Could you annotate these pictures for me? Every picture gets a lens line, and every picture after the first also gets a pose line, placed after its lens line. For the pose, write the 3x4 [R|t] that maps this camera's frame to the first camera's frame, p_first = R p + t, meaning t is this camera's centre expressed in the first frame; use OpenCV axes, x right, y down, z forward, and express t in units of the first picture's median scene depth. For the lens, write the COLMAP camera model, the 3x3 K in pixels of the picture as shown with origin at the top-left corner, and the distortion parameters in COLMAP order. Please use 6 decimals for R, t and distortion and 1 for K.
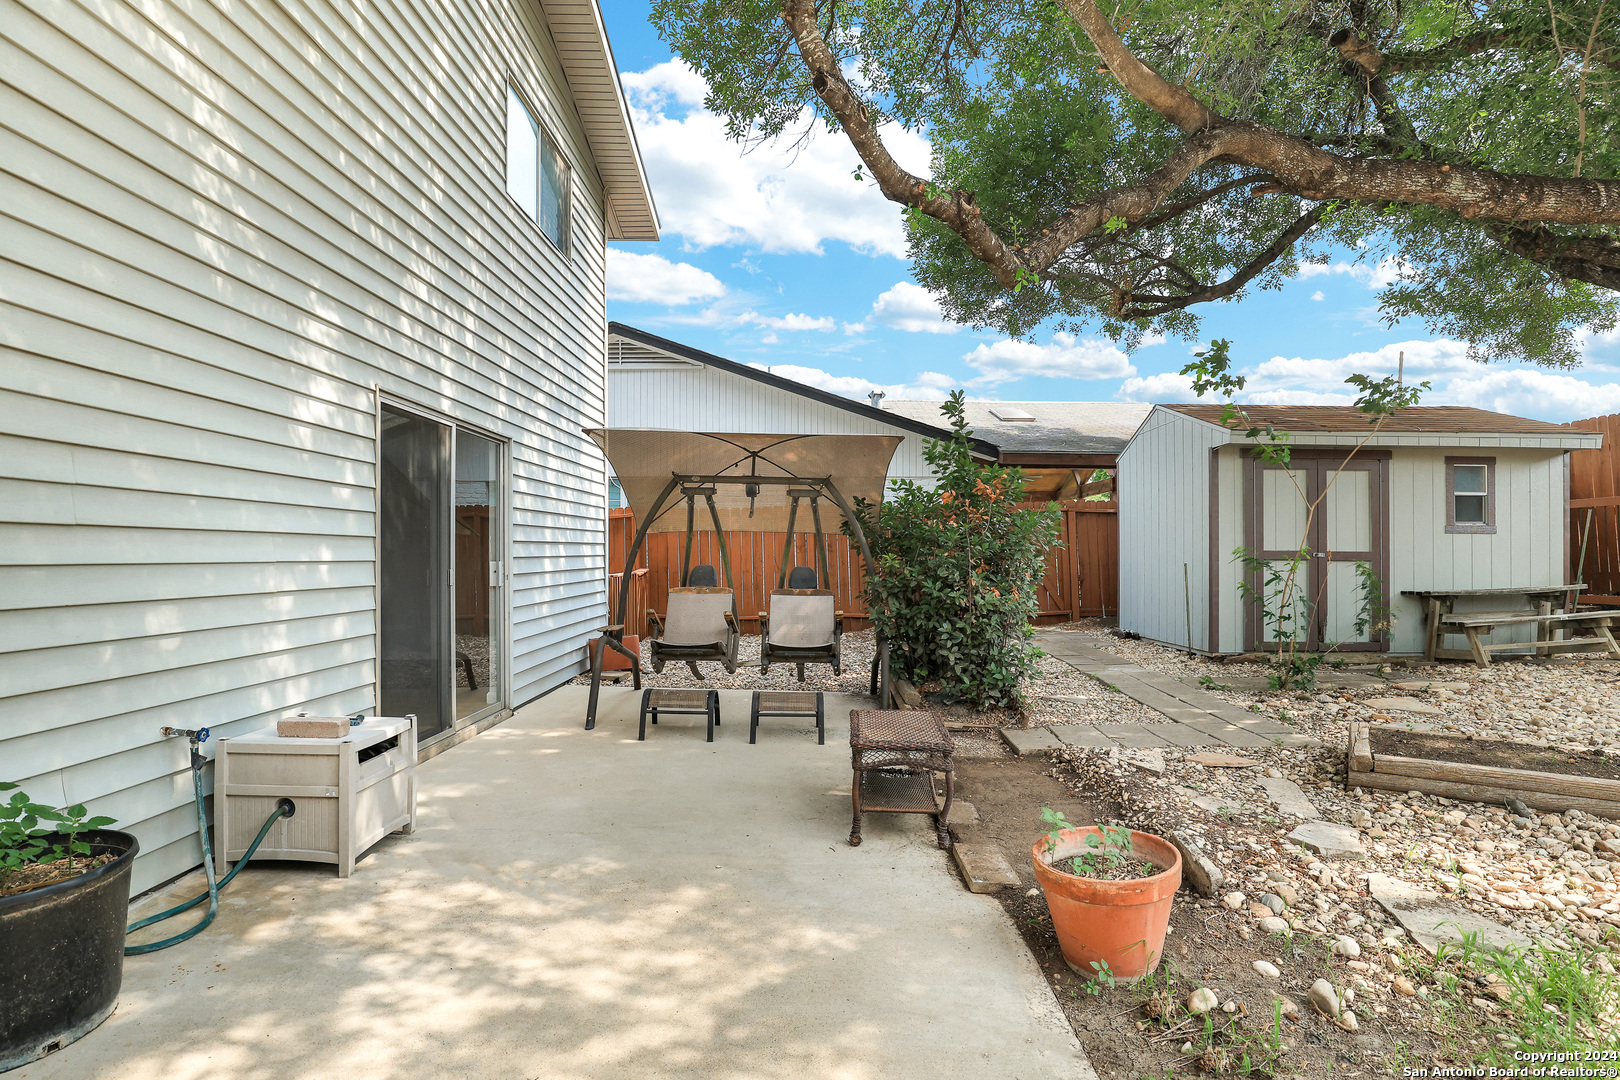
lens RADIAL K [[812.6, 0, 810.0], [0, 812.6, 540.0], [0, 0, 1]] dist [-0.000357, -0.043536]
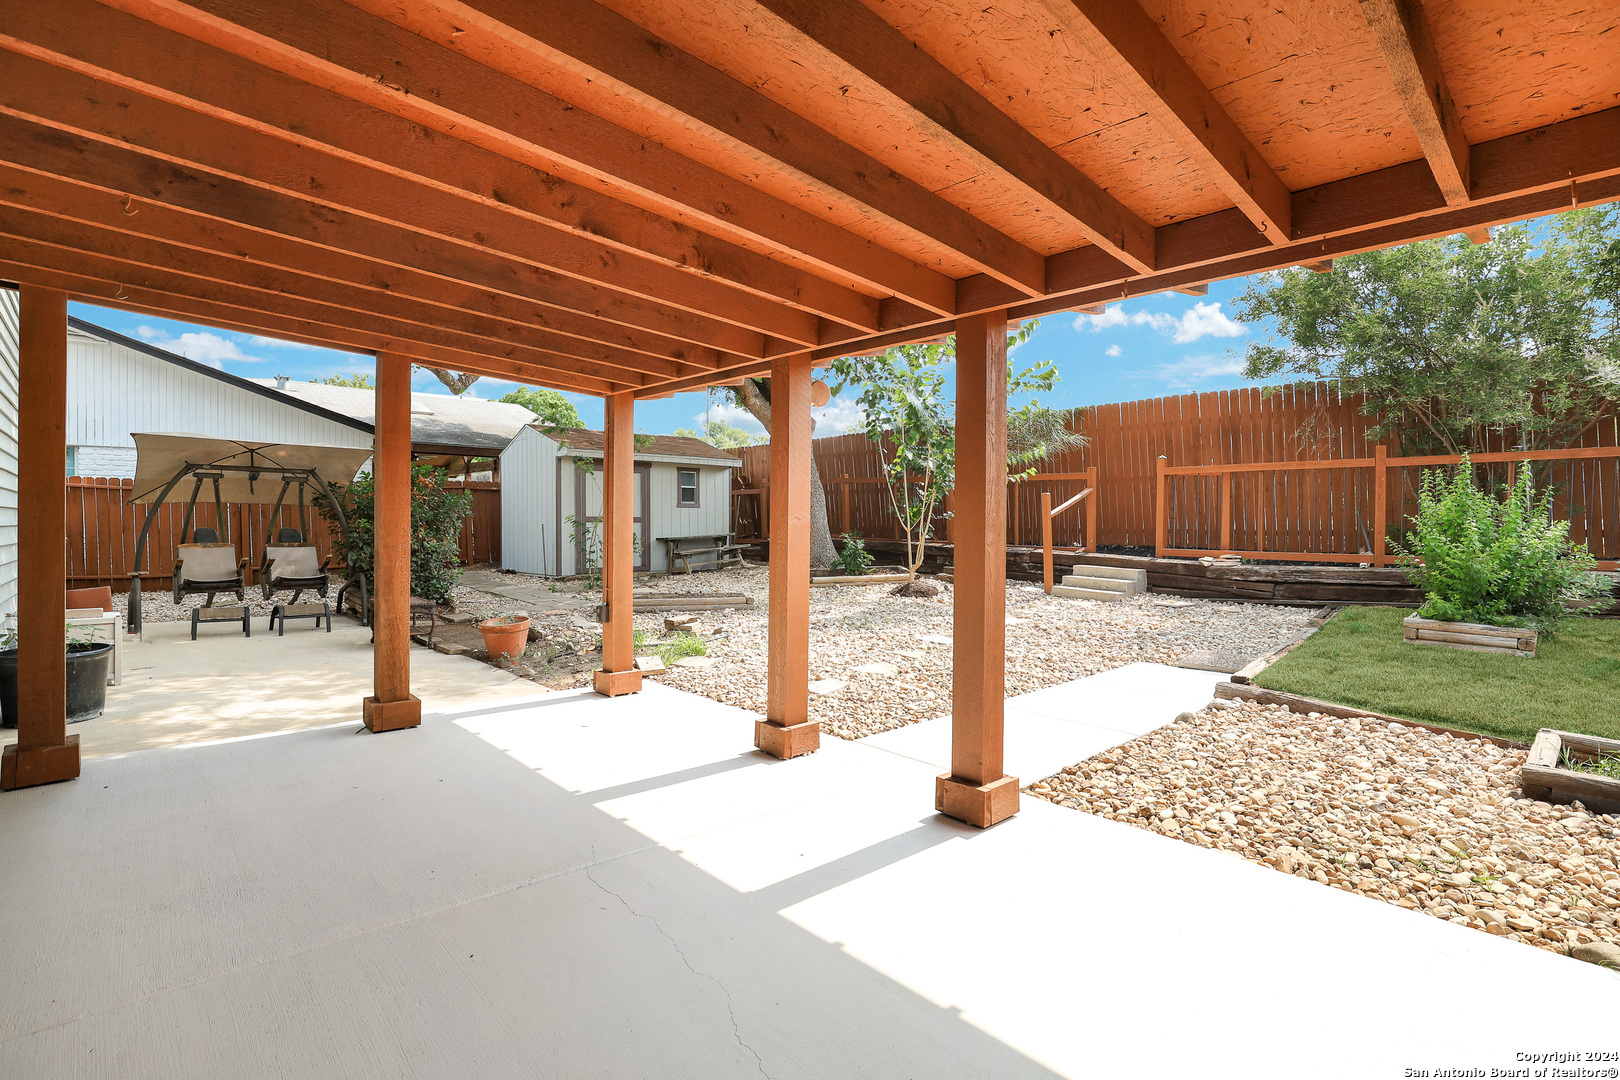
lens RADIAL K [[768.4, 0, 813.3], [0, 768.4, 530.7], [0, 0, 1]] dist [-0.001272, 0.000525]
pose [[0.727181, -0.013641, 0.686311, -0.235887], [-0.009351, 0.999513, 0.029774, -0.010914], [-0.686382, -0.028069, 0.726699, -0.576028]]
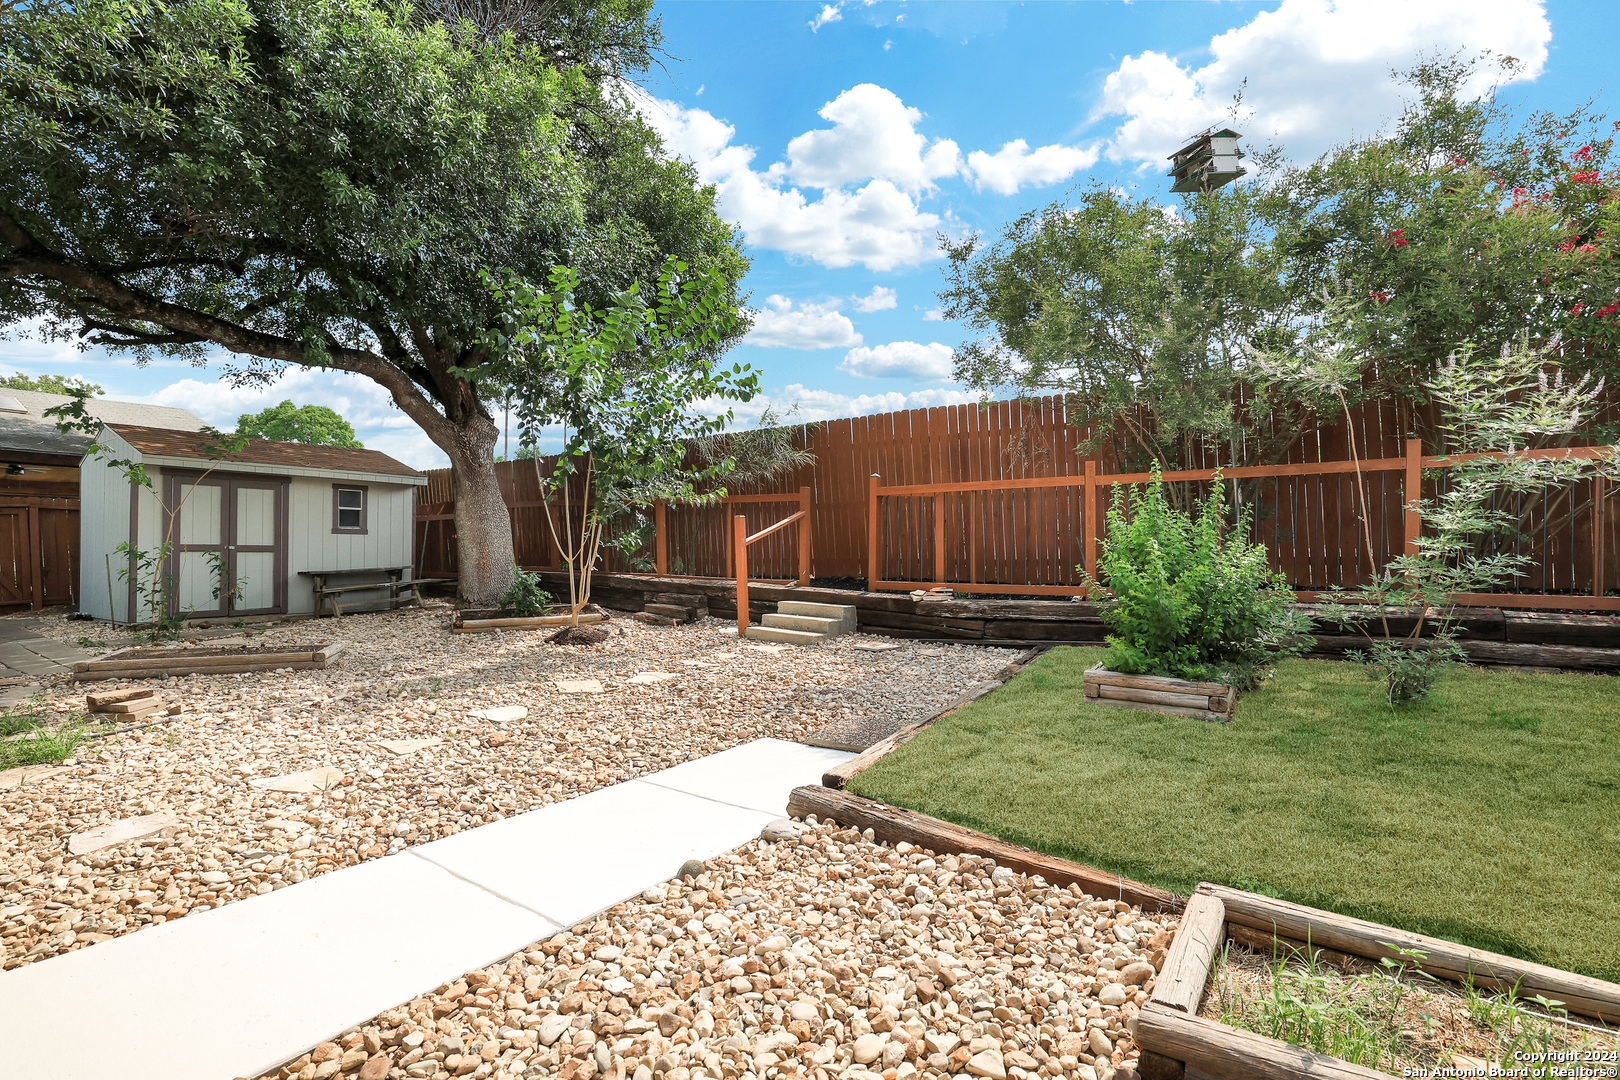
lens RADIAL K [[730.5, 0, 810.0], [0, 730.5, 540.0], [0, 0, 1]] dist [-0.002222, -0.000087]
pose [[0.589213, 0.009421, 0.807923, 0.205502], [-0.010613, 0.999936, -0.003920, -0.000768], [-0.807908, -0.006265, 0.589275, -0.588321]]
